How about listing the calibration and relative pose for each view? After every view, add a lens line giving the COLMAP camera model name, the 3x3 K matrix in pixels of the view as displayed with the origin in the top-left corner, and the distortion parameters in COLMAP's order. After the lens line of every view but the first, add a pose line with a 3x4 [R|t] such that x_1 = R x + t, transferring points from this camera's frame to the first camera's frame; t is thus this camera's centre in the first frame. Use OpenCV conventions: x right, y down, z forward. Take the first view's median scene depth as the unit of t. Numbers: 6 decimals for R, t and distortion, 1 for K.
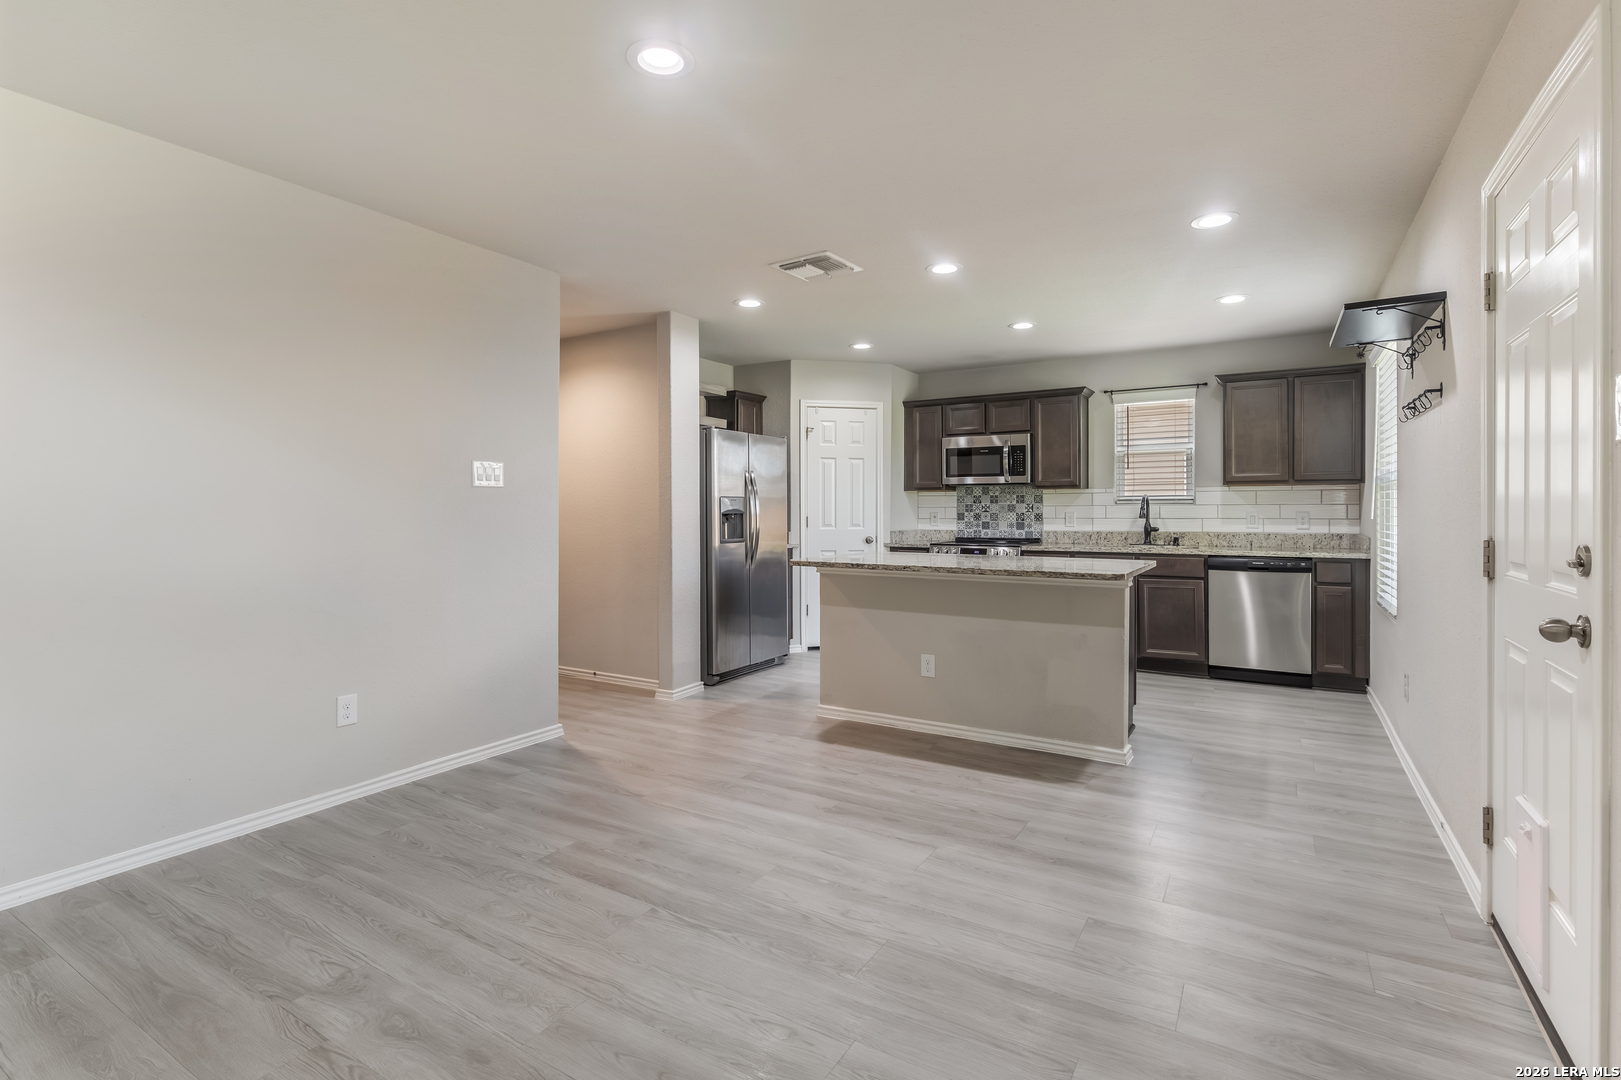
lens RADIAL K [[756.5, 0, 811.8], [0, 756.5, 509.9], [0, 0, 1]] dist [-0.000227, -0.000187]
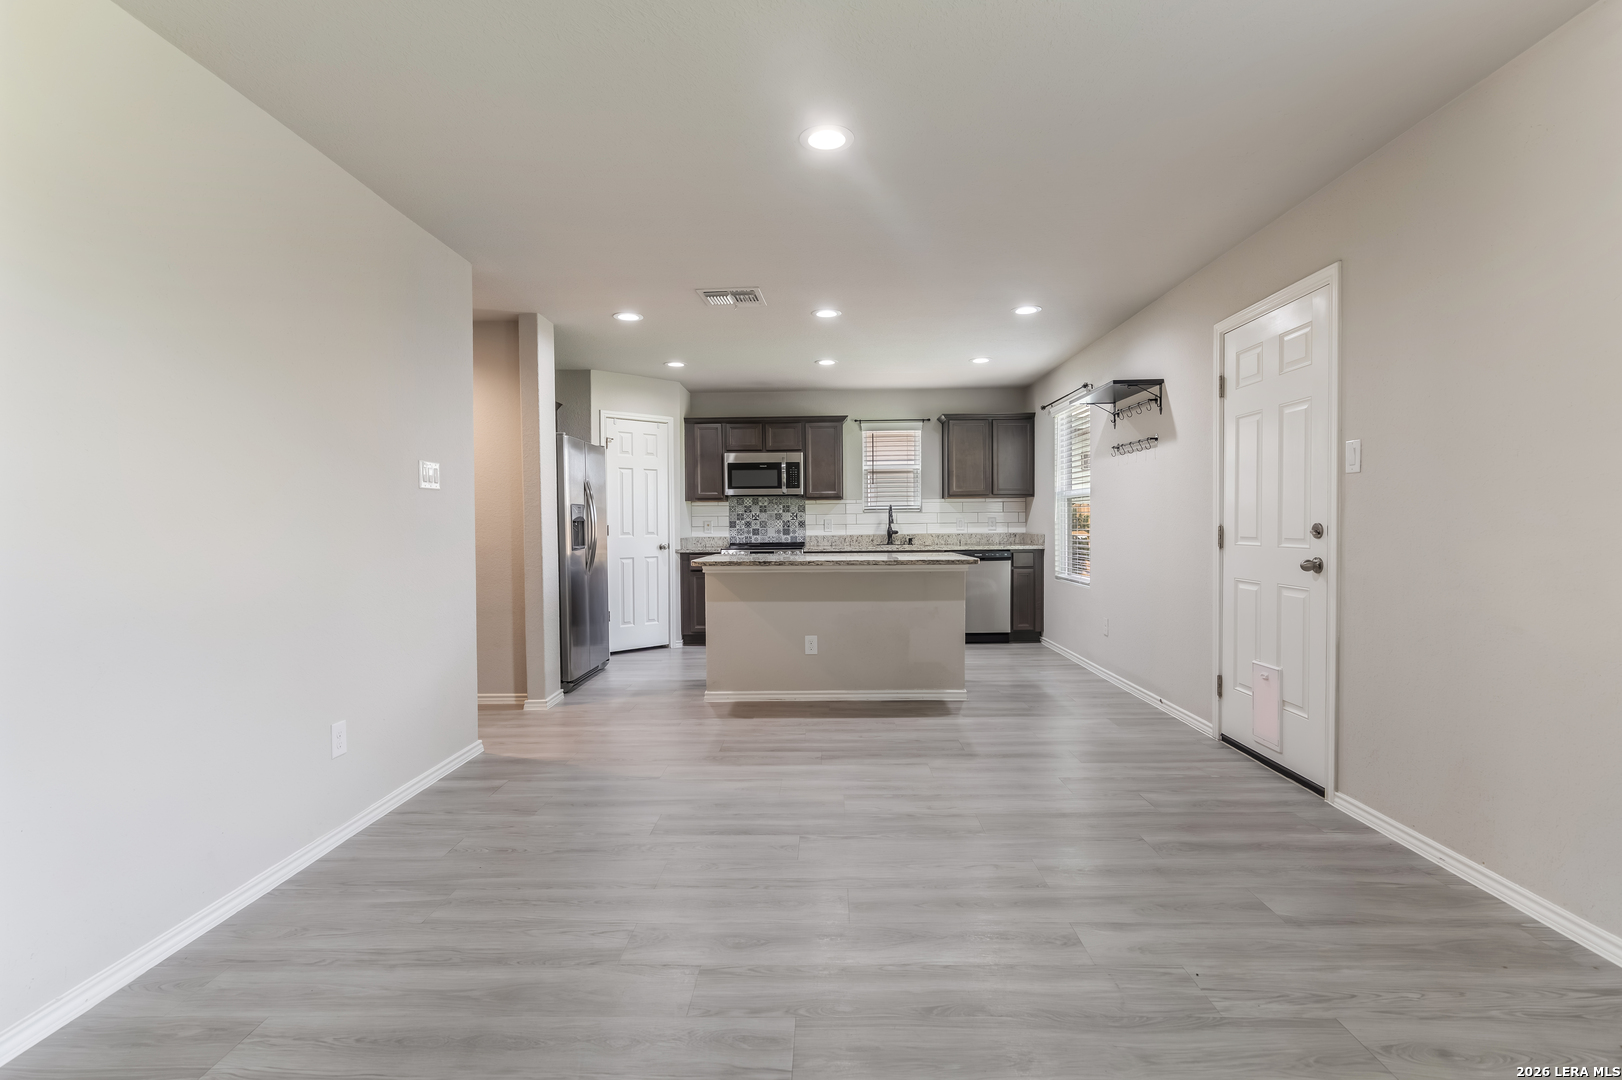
lens RADIAL K [[749.7, 0, 811.0], [0, 749.7, 540.0], [0, 0, 1]] dist [-0.002169, -0.000060]
pose [[0.865718, -0.018946, 0.500173, -0.309853], [0.008761, 0.999704, 0.022704, 0.009270], [-0.500455, -0.015273, 0.865628, -0.016716]]
